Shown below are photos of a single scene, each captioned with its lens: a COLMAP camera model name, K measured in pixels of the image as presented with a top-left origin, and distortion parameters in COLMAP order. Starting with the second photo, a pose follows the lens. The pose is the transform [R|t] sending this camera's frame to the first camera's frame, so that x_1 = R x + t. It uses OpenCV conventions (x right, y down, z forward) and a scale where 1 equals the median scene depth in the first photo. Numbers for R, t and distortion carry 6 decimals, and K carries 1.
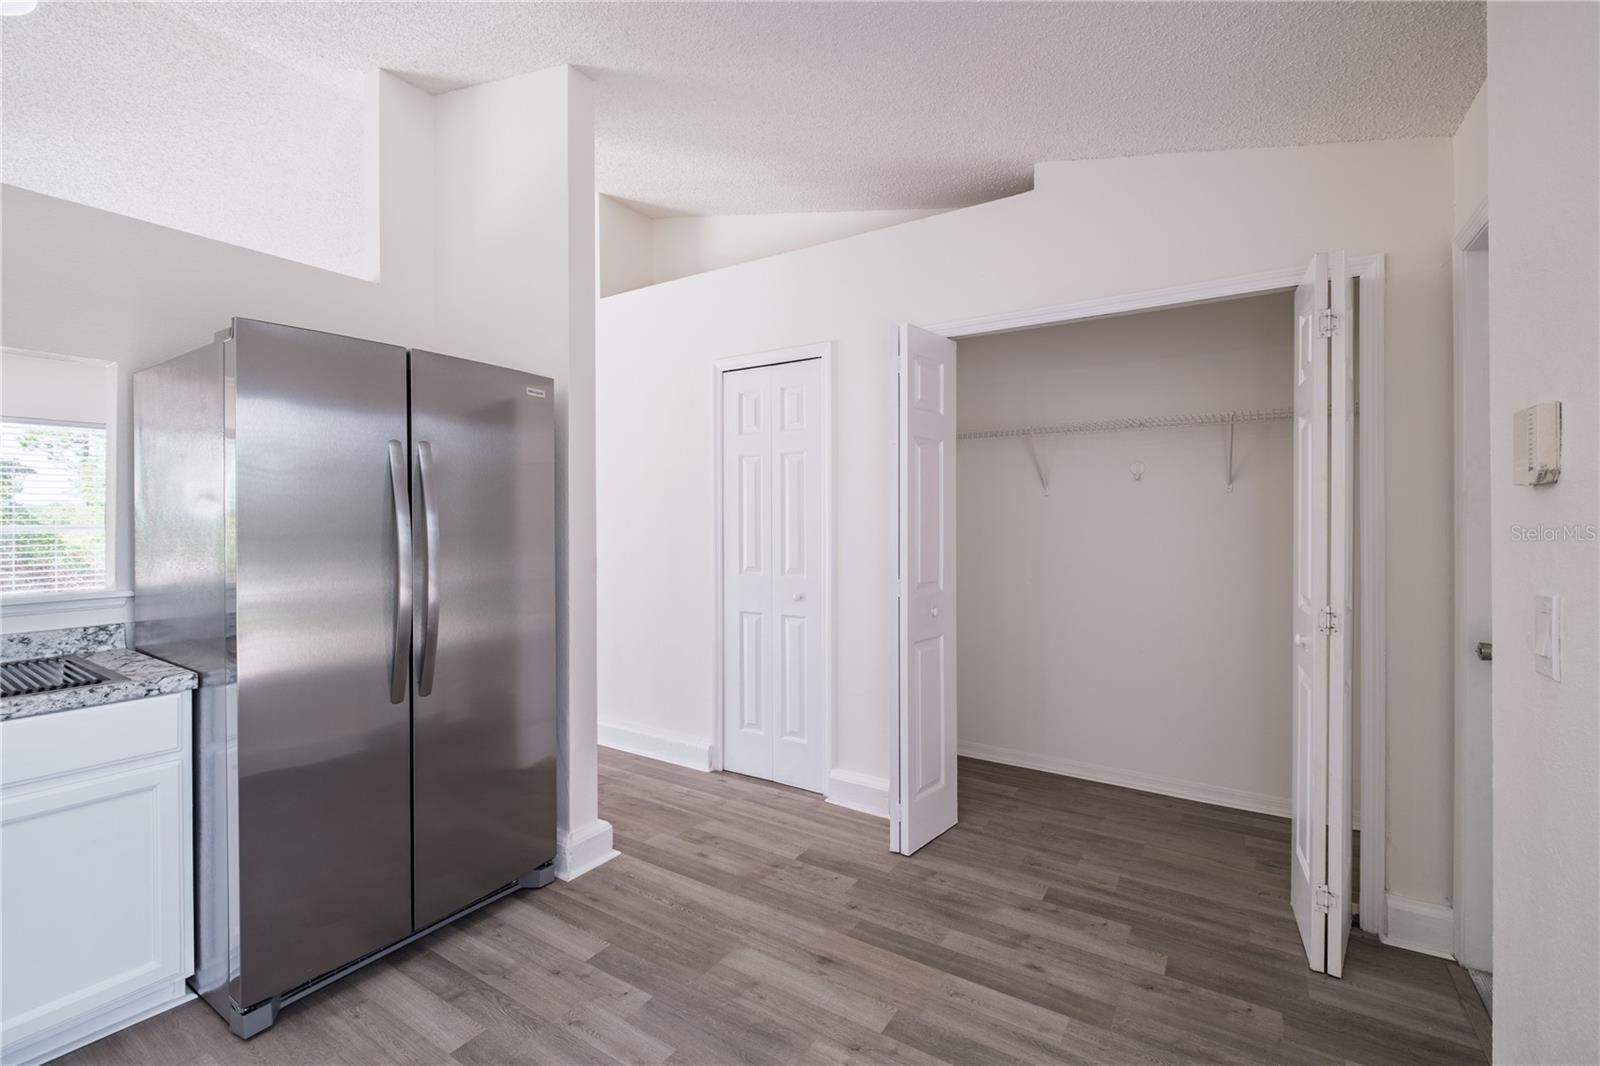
lens RADIAL K [[688.8, 0, 800.7], [0, 688.8, 520.5], [0, 0, 1]] dist [0.003746, -0.005584]
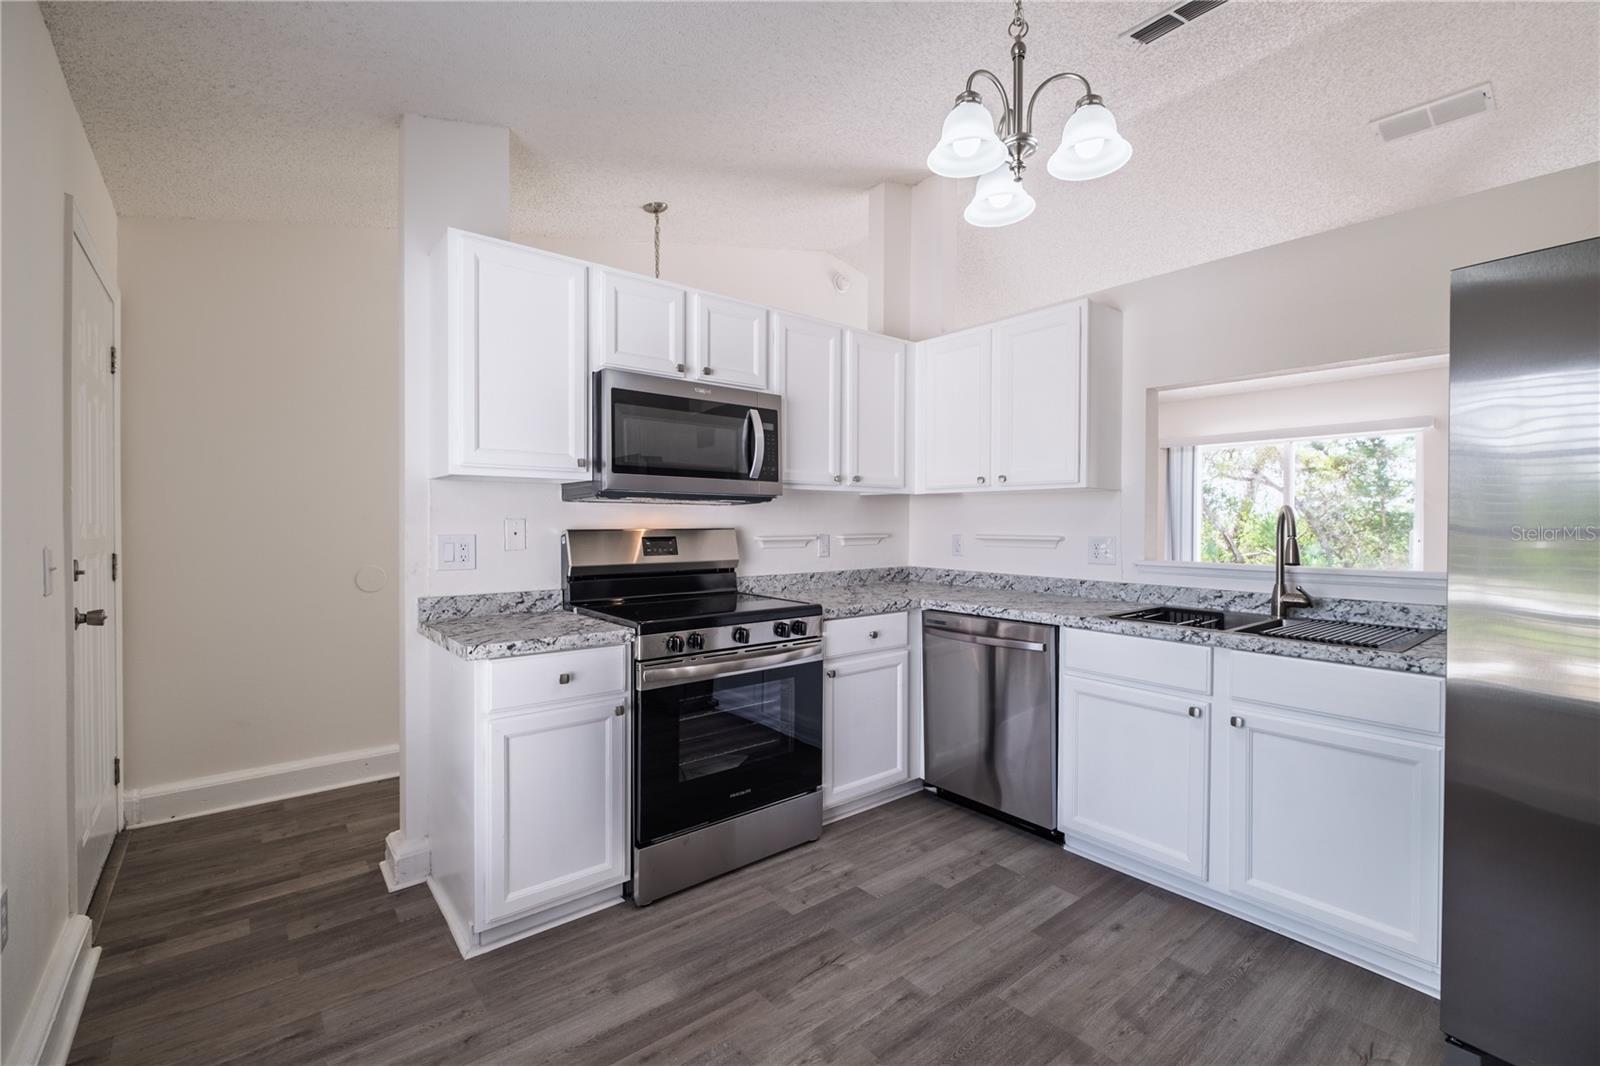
lens RADIAL K [[689.9, 0, 786.3], [0, 689.9, 529.2], [0, 0, 1]] dist [0.006315, -0.006682]
pose [[-0.312295, 0.011598, -0.949914, 0.256100], [-0.005354, 0.999888, 0.013969, 0.029295], [0.949970, 0.009449, -0.312198, 0.362878]]
